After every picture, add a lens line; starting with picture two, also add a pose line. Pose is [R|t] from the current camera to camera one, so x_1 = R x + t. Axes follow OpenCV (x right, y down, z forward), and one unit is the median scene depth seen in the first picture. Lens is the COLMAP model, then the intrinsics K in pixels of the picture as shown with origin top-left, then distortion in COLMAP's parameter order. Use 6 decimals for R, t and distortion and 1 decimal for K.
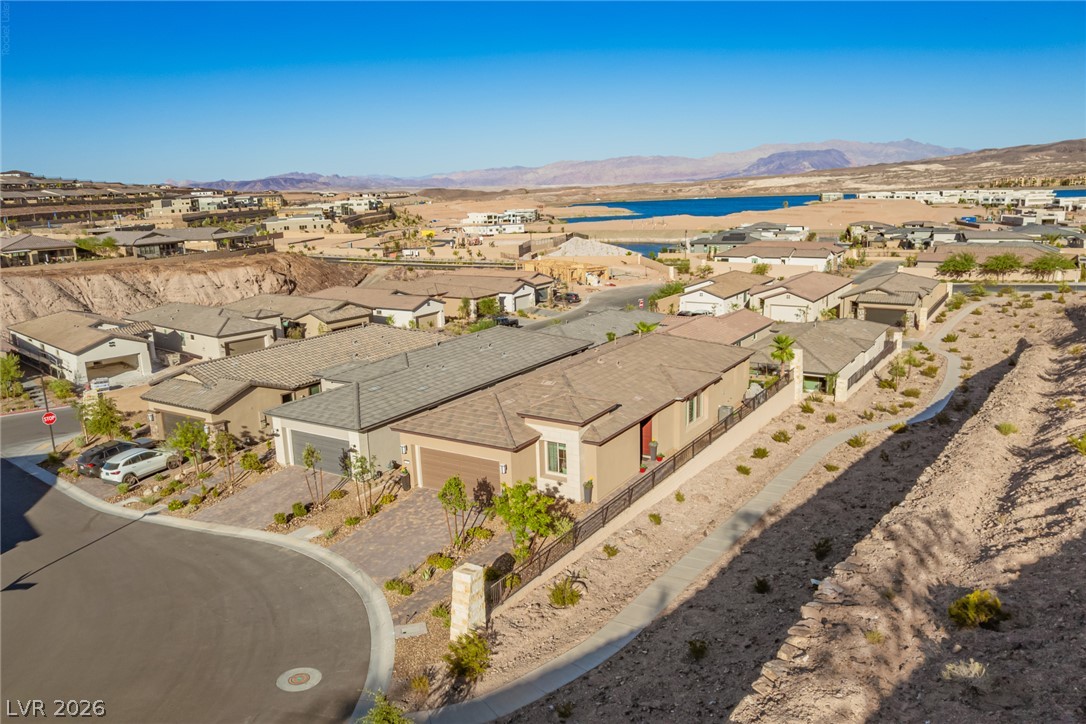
lens RADIAL K [[821.9, 0, 547.7], [0, 821.9, 365.7], [0, 0, 1]] dist [-0.067297, 0.052589]
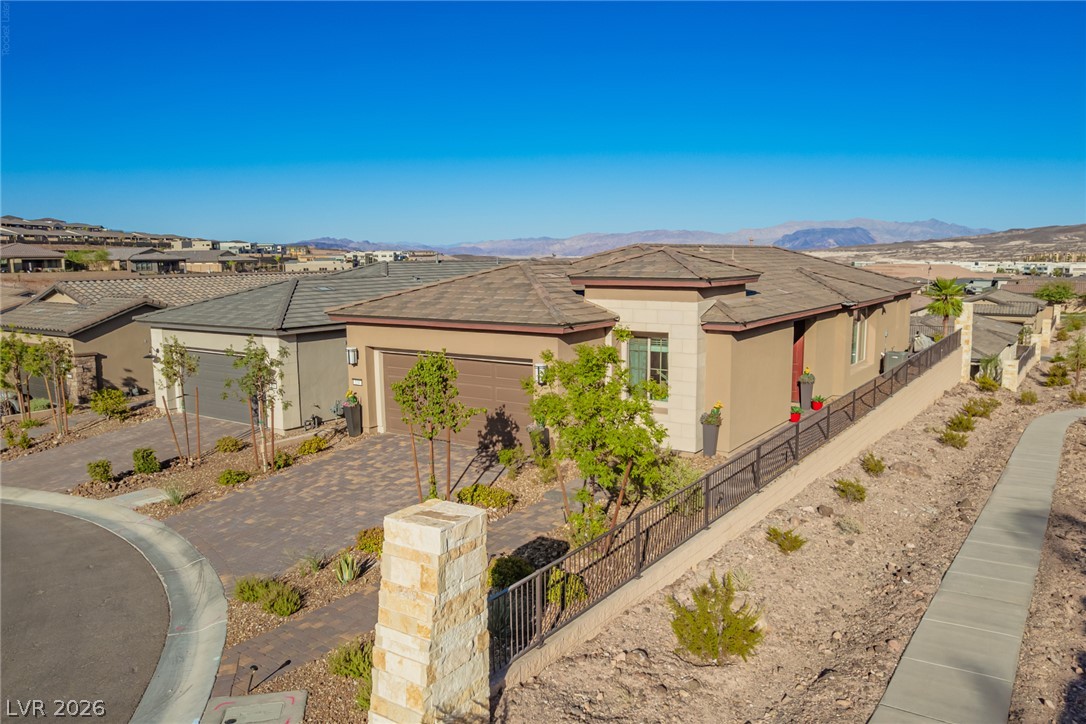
lens RADIAL K [[821.9, 0, 547.7], [0, 821.9, 365.7], [0, 0, 1]] dist [-0.067297, 0.052589]
pose [[0.999222, 0.027764, -0.028012, -0.025107], [-0.030025, 0.996029, -0.083817, 0.110163], [0.025574, 0.084592, 0.996087, 0.352360]]
